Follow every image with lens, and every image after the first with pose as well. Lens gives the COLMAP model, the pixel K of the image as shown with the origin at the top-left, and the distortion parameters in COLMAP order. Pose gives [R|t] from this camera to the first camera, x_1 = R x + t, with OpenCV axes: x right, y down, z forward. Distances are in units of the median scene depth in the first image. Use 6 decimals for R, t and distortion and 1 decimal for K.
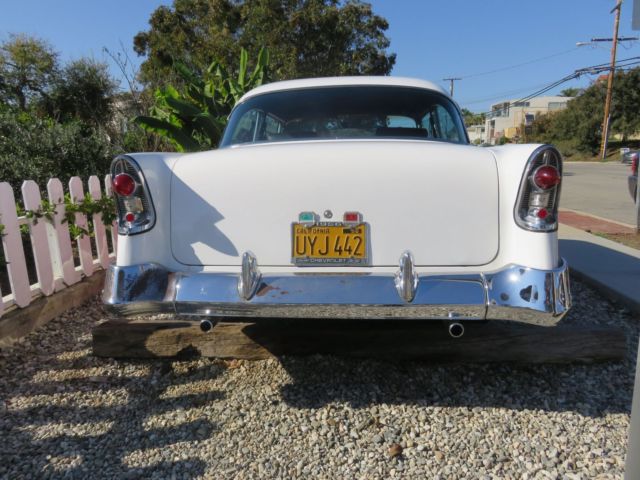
lens RADIAL K [[476.6, 0, 315.6], [0, 476.6, 240.9], [0, 0, 1]] dist [-0.014811, 0.008436]
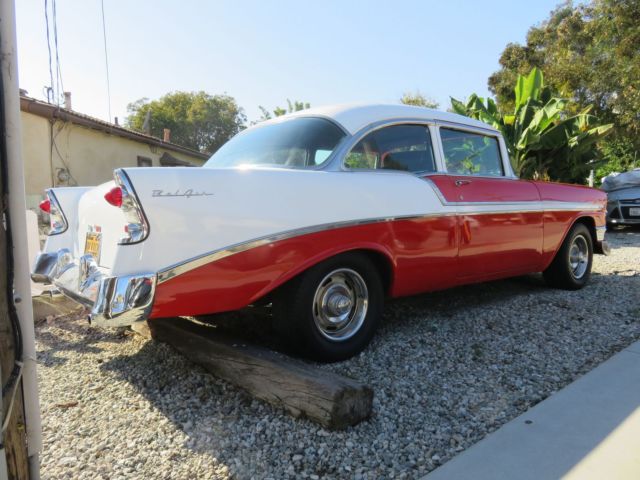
lens RADIAL K [[476.6, 0, 315.6], [0, 476.6, 240.9], [0, 0, 1]] dist [-0.014811, 0.008436]
pose [[0.687393, 0.051970, -0.724423, 1.320968], [-0.106798, 0.993827, -0.030042, -0.032207], [0.718390, 0.098018, 0.688700, 0.457464]]
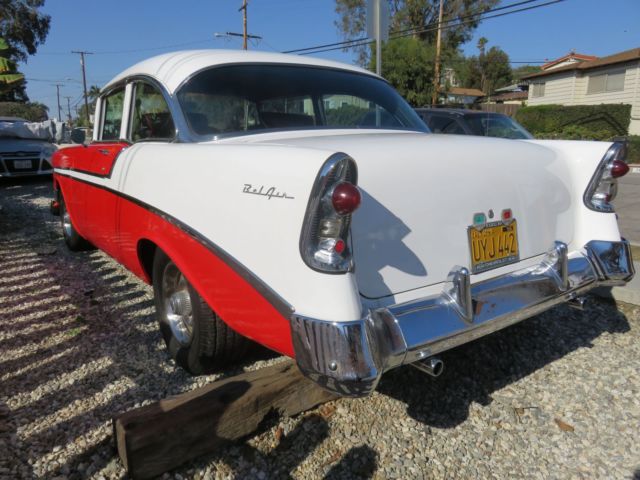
lens RADIAL K [[476.6, 0, 315.6], [0, 476.6, 240.9], [0, 0, 1]] dist [-0.014811, 0.008436]
pose [[0.746306, -0.129897, 0.652805, -0.777727], [0.104343, 0.991478, 0.077999, -0.102782], [-0.657374, 0.009905, 0.753499, 0.471738]]
